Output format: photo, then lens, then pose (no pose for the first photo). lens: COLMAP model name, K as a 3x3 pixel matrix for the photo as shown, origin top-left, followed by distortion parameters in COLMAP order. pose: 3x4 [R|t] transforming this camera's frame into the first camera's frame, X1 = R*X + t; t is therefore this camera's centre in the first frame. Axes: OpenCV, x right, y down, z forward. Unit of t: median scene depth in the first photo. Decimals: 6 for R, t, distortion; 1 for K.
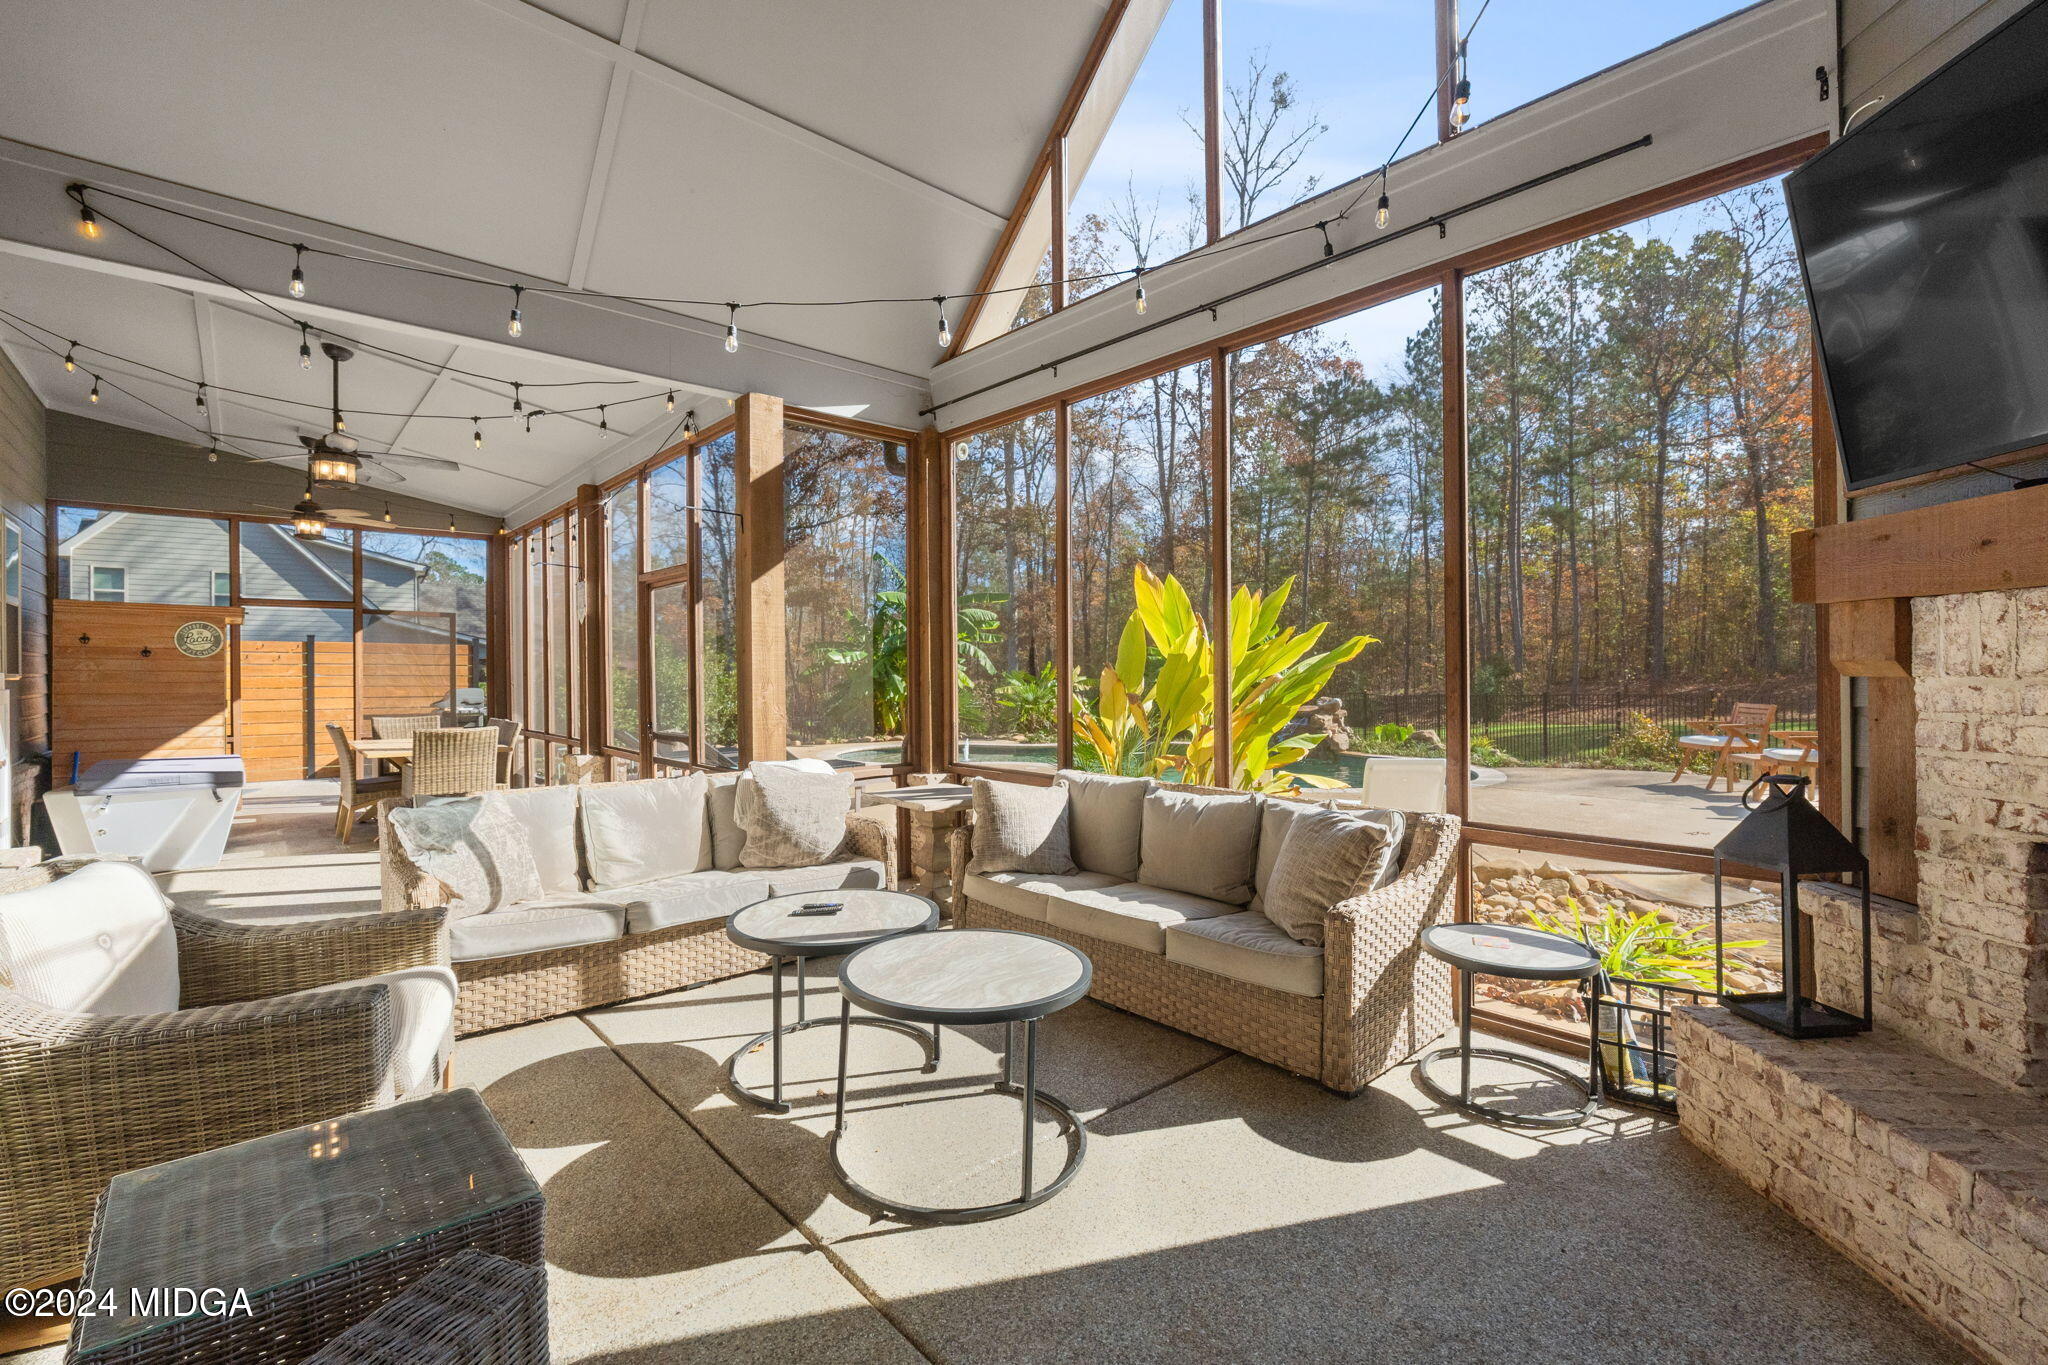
lens RADIAL K [[865.4, 0, 1013.0], [0, 865.4, 672.1], [0, 0, 1]] dist [-0.001019, -0.000247]
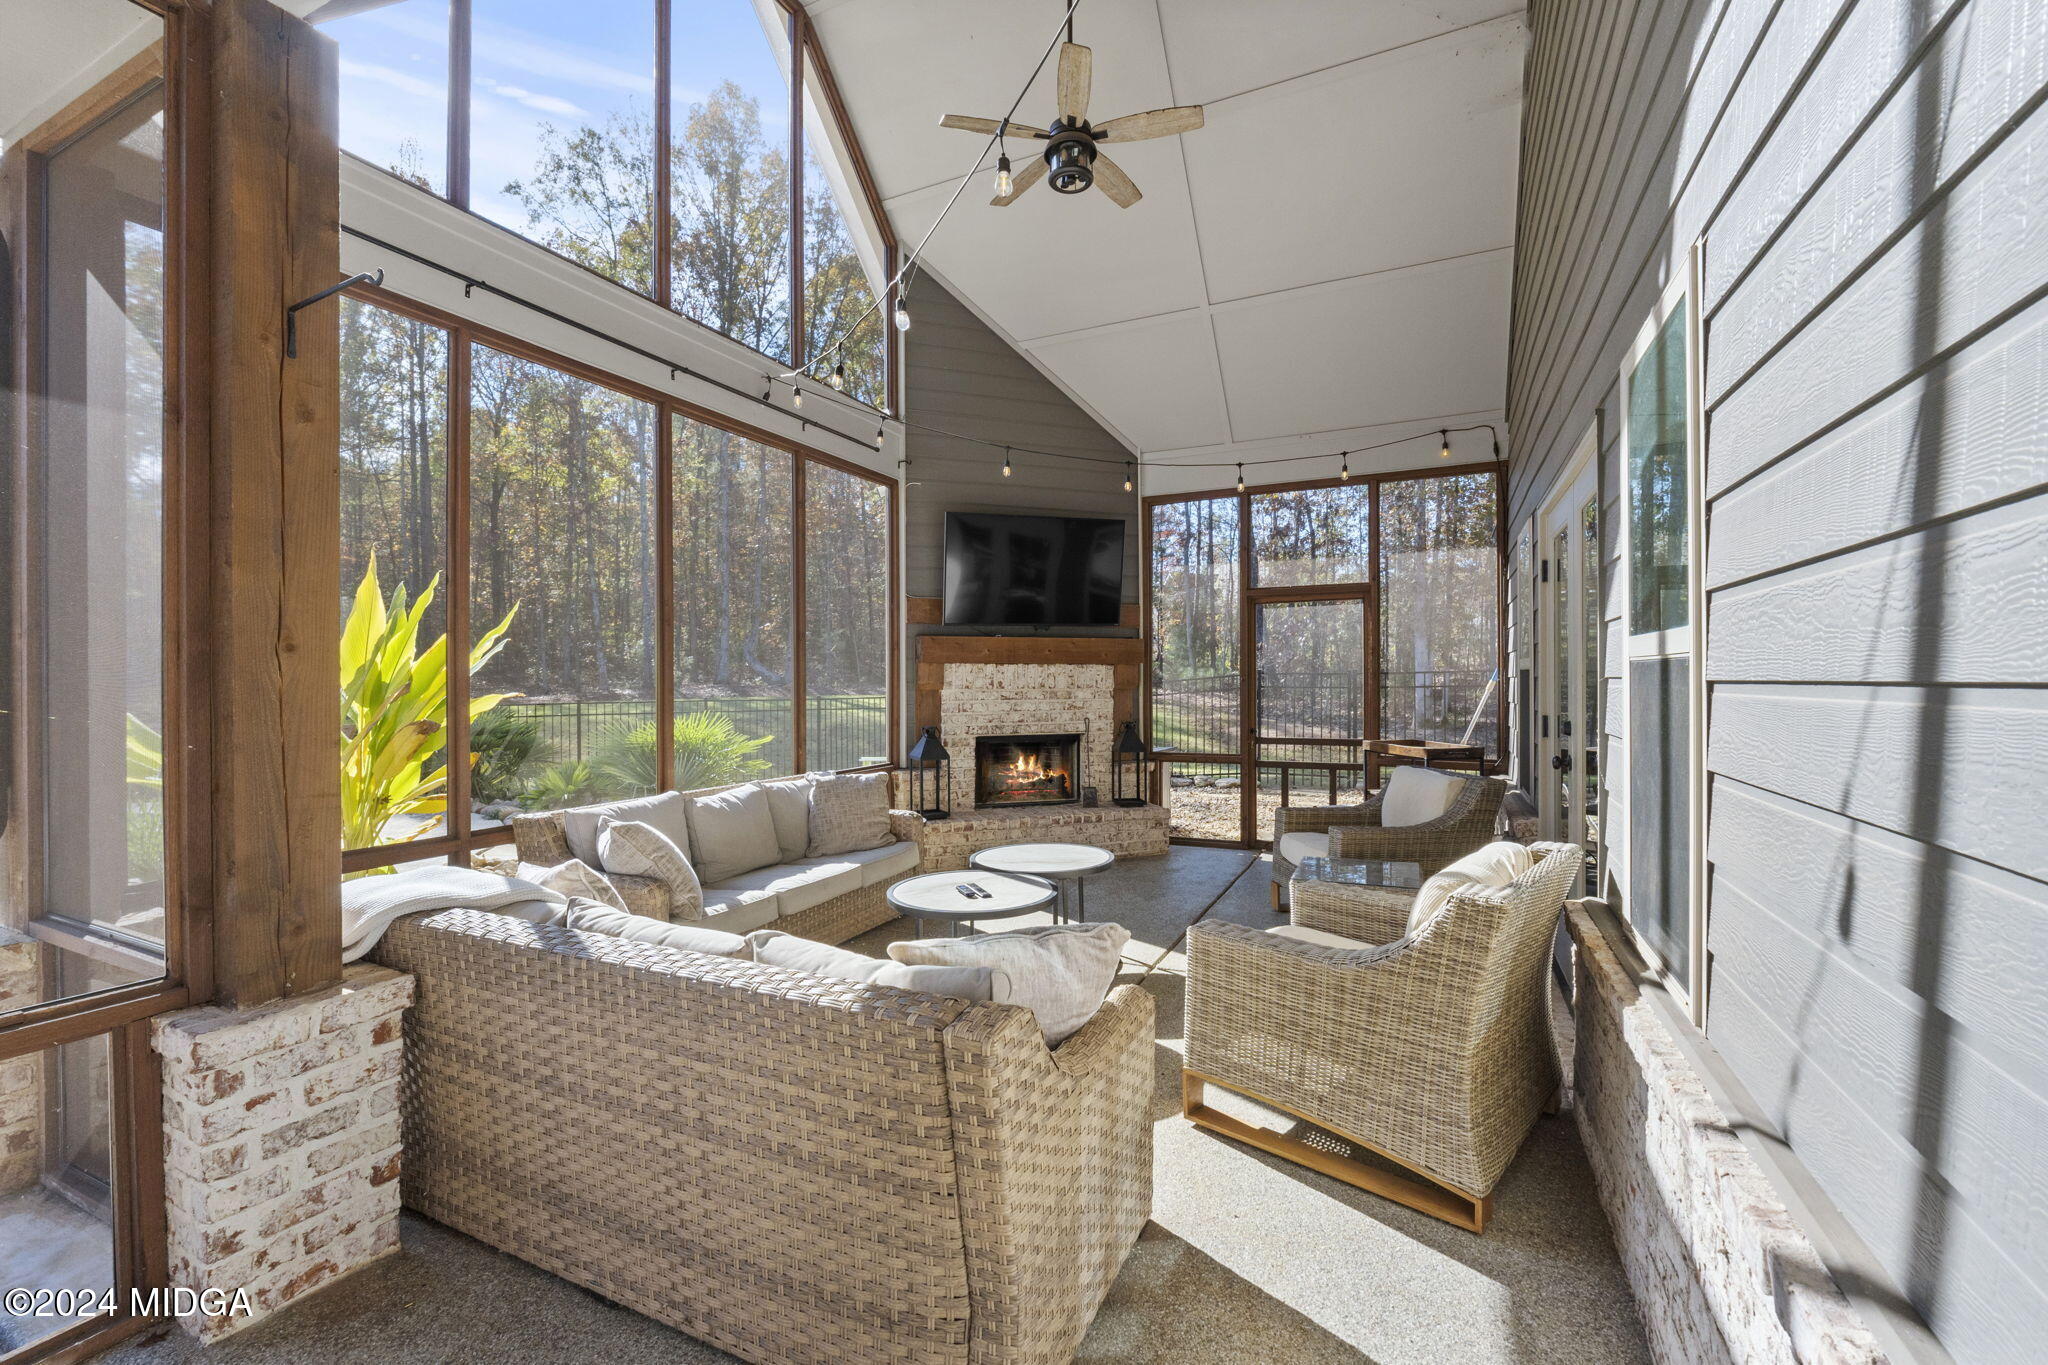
lens RADIAL K [[865.4, 0, 1013.0], [0, 865.4, 672.1], [0, 0, 1]] dist [-0.001019, -0.000247]
pose [[-0.389363, 0.048736, 0.919794, -1.302596], [0.025350, 0.998788, -0.042190, 0.055779], [-0.920736, 0.006890, -0.390126, 1.383859]]
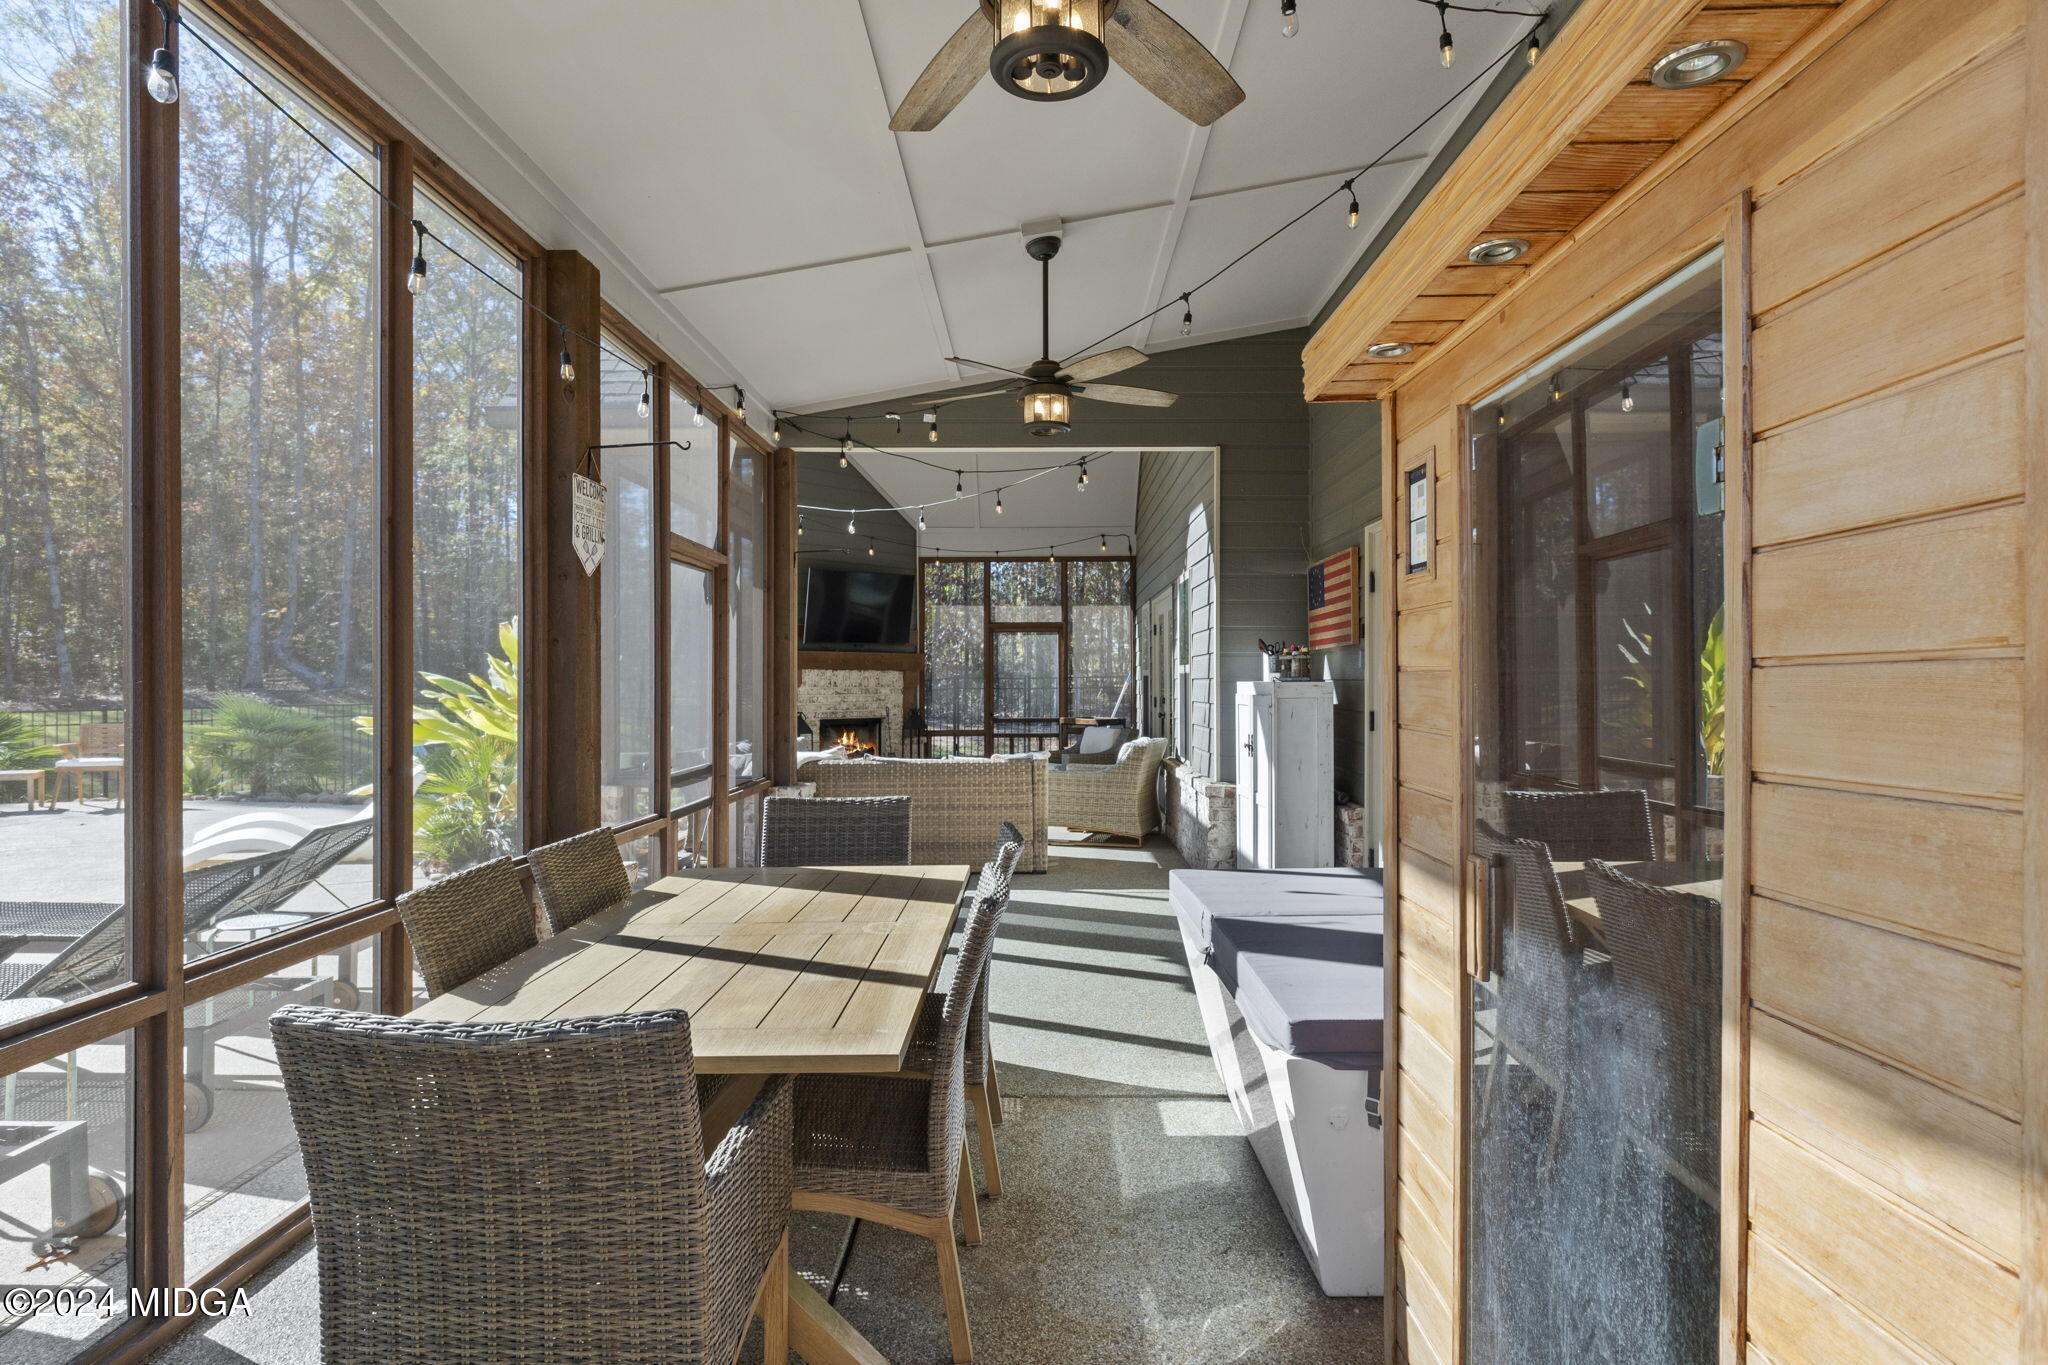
lens RADIAL K [[865.4, 0, 1013.0], [0, 865.4, 672.1], [0, 0, 1]] dist [-0.001019, -0.000247]
pose [[-0.712722, 0.049515, 0.699697, -2.012371], [0.036406, 0.998772, -0.033595, 0.082137], [-0.700501, 0.001529, -0.713649, 2.406287]]
